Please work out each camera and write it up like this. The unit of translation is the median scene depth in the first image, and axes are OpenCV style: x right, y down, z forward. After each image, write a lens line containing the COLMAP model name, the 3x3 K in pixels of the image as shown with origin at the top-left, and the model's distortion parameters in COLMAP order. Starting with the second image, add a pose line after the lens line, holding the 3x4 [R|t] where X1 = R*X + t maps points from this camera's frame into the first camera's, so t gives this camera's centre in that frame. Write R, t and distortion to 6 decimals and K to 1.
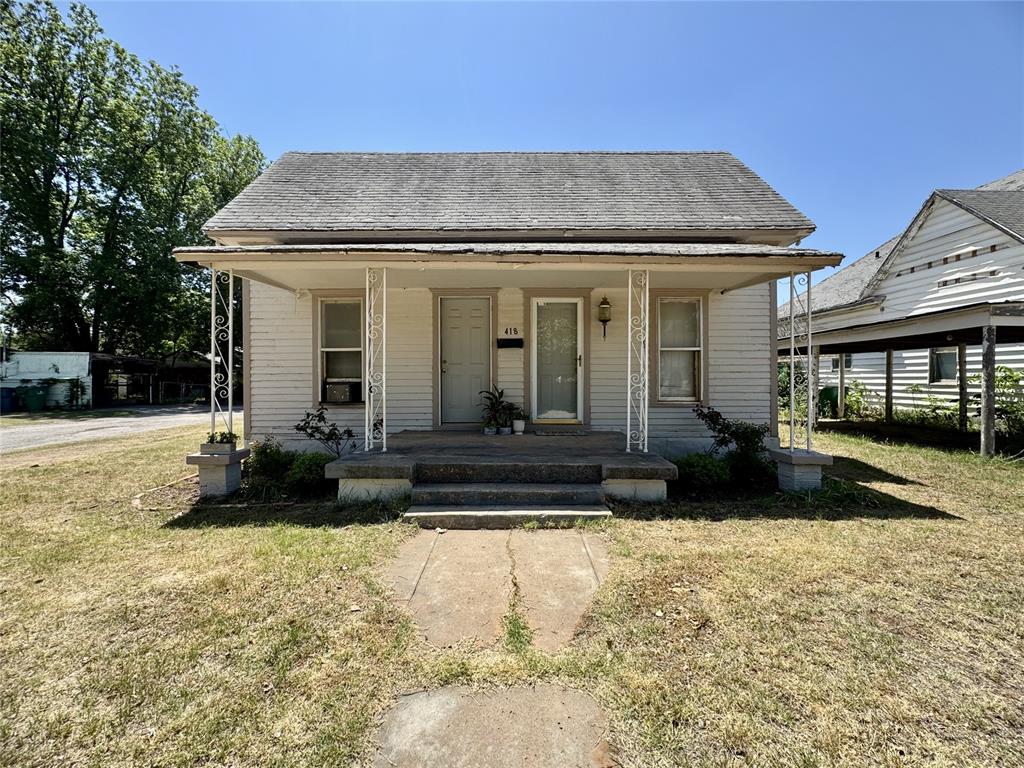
lens RADIAL K [[416.3, 0, 512.0], [0, 416.3, 384.0], [0, 0, 1]] dist [-0.000097, -0.000406]
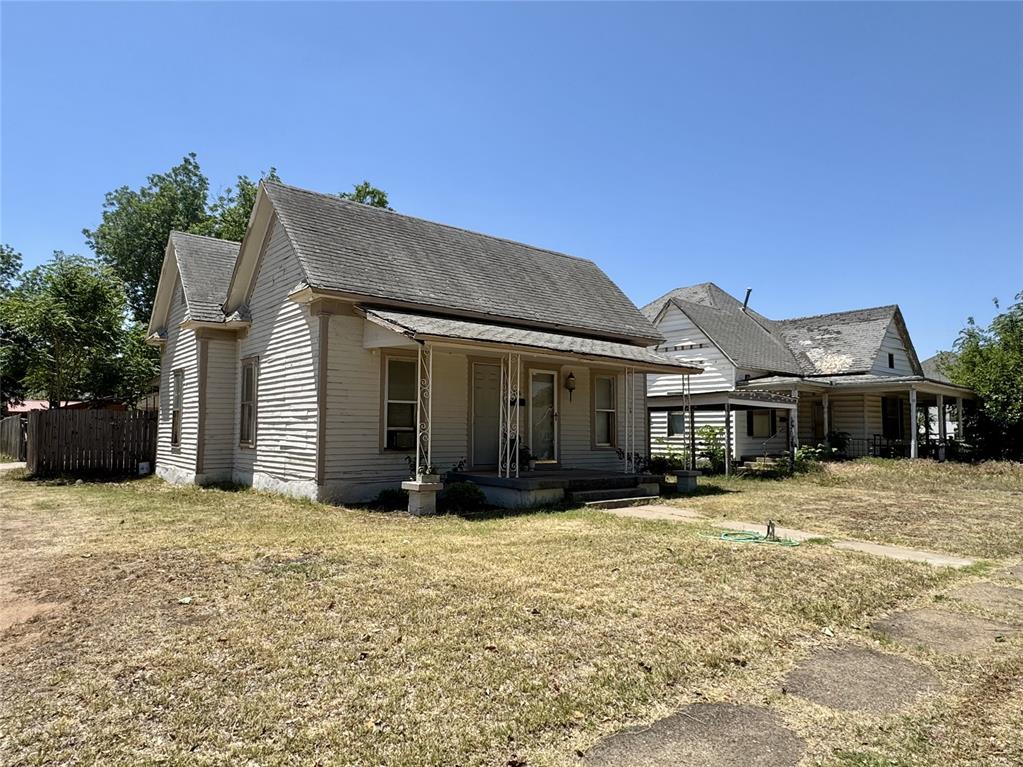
lens RADIAL K [[662.4, 0, 511.5], [0, 662.4, 383.5], [0, 0, 1]] dist [0.002605, 0.000605]
pose [[0.770546, 0.056604, 0.634866, -1.334256], [-0.001364, 0.996193, -0.087165, 0.024989], [-0.637383, 0.066299, 0.767690, -0.586039]]
